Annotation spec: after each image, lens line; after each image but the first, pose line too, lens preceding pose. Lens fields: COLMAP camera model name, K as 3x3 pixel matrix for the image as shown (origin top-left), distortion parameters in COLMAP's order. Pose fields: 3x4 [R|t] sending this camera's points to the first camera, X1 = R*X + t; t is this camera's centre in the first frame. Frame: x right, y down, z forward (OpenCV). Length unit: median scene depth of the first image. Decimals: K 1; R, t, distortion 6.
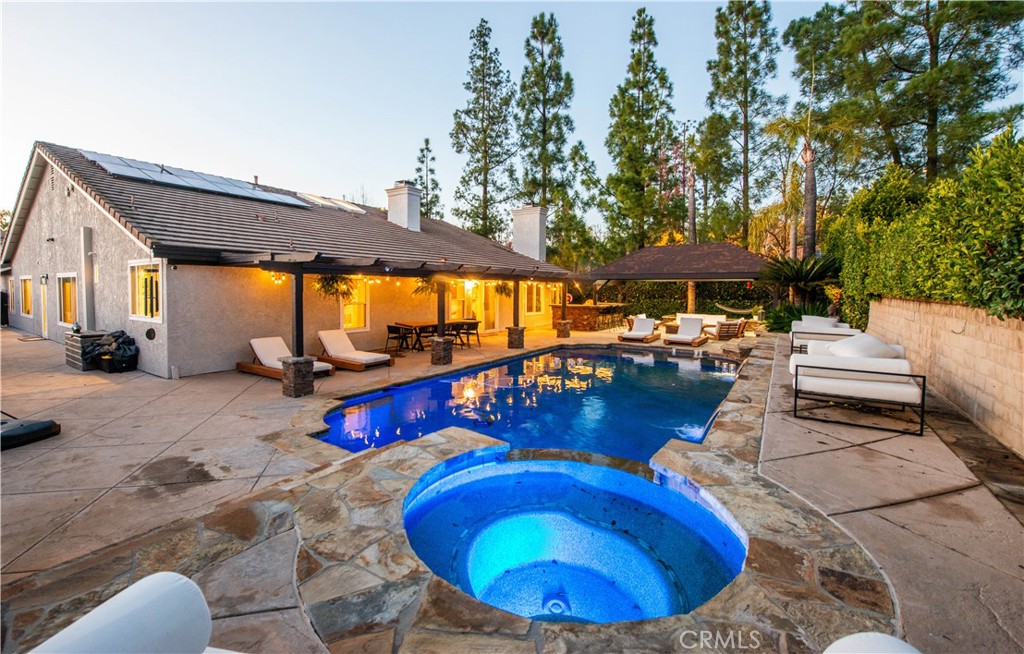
lens RADIAL K [[423.2, 0, 512.0], [0, 423.2, 327.0], [0, 0, 1]] dist [-0.000469, -0.000044]
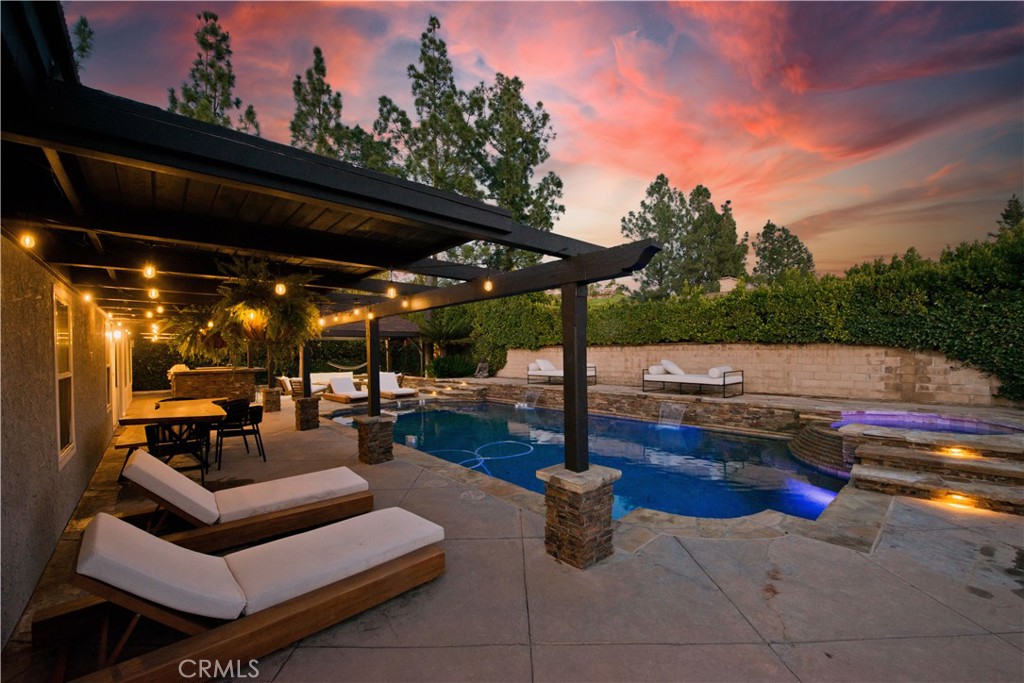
lens RADIAL K [[398.9, 0, 512.0], [0, 398.9, 341.5], [0, 0, 1]] dist [-0.000294, -0.000031]
pose [[0.250946, 0.013199, 0.967911, -1.272527], [0.101161, 0.994074, -0.039783, -0.073066], [-0.962701, 0.107899, 0.248124, 1.287371]]
